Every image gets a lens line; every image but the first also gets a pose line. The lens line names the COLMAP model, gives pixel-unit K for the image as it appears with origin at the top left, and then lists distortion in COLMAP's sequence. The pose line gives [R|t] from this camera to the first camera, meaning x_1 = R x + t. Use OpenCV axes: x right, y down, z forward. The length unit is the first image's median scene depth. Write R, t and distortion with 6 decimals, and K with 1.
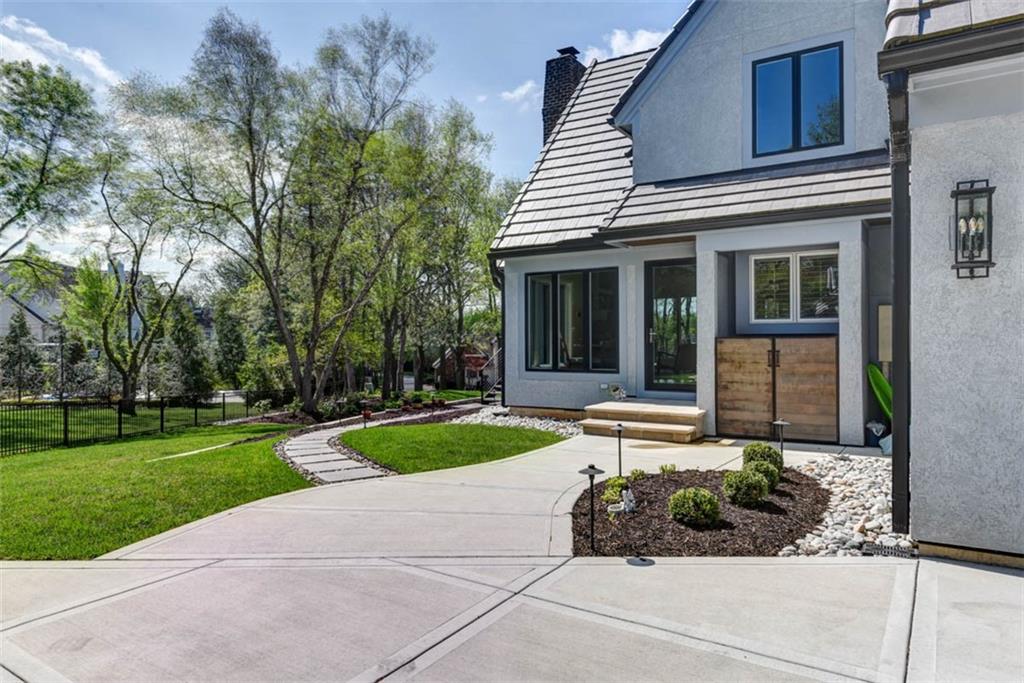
lens RADIAL K [[655.4, 0, 518.6], [0, 655.4, 339.8], [0, 0, 1]] dist [0.025507, 0.001683]
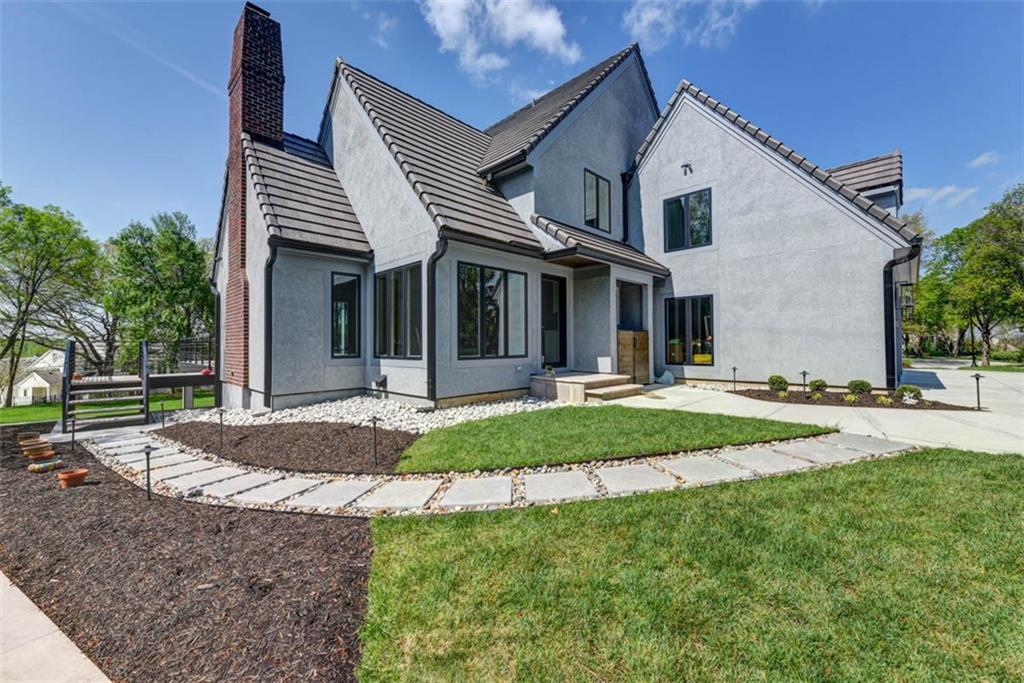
lens RADIAL K [[401.7, 0, 513.8], [0, 401.7, 339.8], [0, 0, 1]] dist [0.013623, -0.000071]
pose [[0.210055, 0.020528, 0.977474, -0.548845], [0.004694, 0.999747, -0.022005, 0.031576], [-0.977678, 0.009210, 0.209905, 0.778715]]
